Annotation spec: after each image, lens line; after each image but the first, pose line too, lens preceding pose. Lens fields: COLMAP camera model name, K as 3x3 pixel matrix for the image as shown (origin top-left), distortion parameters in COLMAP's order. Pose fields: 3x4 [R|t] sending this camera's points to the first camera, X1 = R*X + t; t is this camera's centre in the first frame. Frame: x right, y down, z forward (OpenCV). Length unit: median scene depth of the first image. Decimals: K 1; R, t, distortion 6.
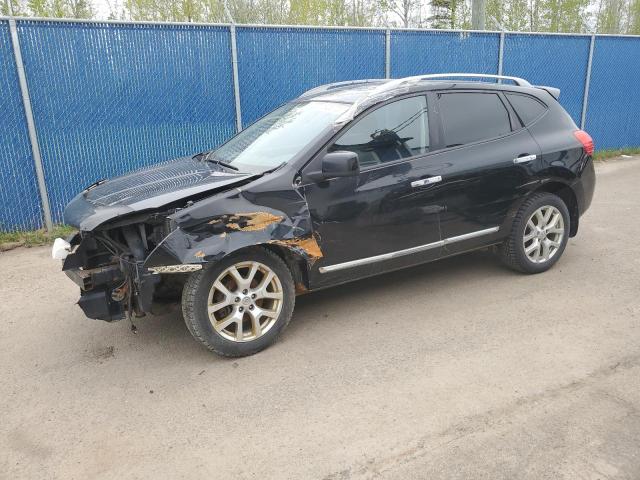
lens RADIAL K [[509.7, 0, 319.9], [0, 509.7, 220.4], [0, 0, 1]] dist [0.060301, -0.000835]
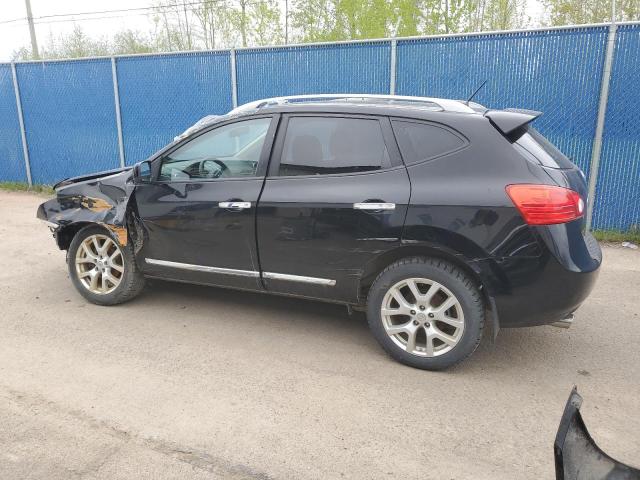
lens RADIAL K [[490.8, 0, 320.0], [0, 490.8, 240.0], [0, 0, 1]] dist [0.030254, 0.006480]
pose [[0.597229, 0.231064, -0.768067, 0.903342], [-0.208058, 0.969456, 0.129869, -0.145427], [0.774615, 0.082241, 0.627063, 0.477679]]
